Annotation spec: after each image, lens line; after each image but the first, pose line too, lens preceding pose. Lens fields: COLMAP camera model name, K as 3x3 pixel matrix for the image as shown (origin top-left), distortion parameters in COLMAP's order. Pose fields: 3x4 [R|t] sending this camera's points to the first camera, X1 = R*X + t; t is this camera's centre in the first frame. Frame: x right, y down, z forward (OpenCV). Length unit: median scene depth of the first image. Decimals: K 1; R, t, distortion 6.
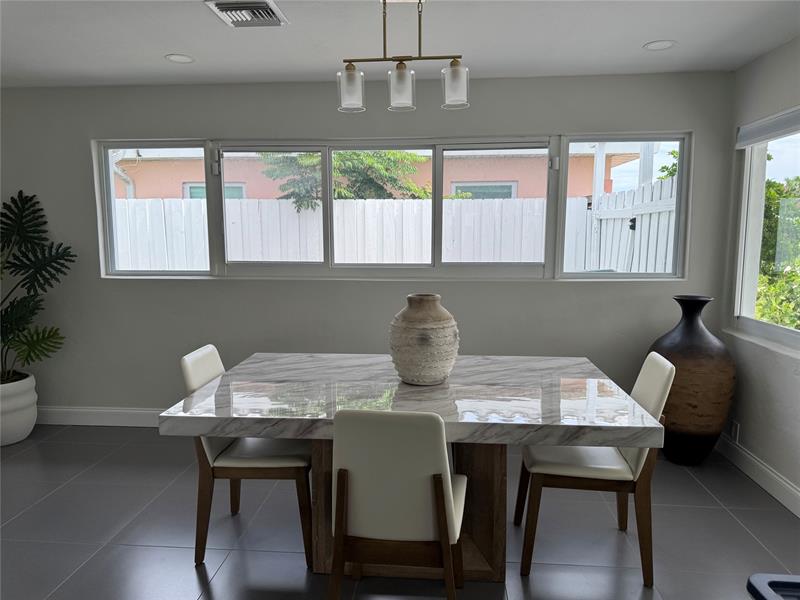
lens RADIAL K [[571.6, 0, 398.5], [0, 571.6, 303.3], [0, 0, 1]] dist [0.135949, -0.172893]
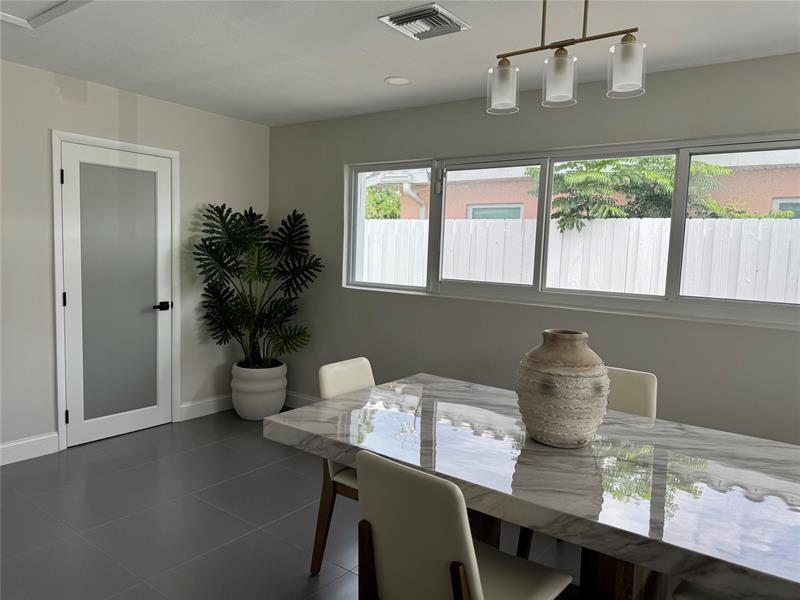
lens RADIAL K [[571.6, 0, 398.5], [0, 571.6, 303.3], [0, 0, 1]] dist [0.135949, -0.172893]
pose [[0.854295, 0.084315, -0.512905, 0.158653], [-0.103603, 0.994577, -0.009064, -0.014072], [0.509359, 0.060882, 0.858398, 0.116564]]
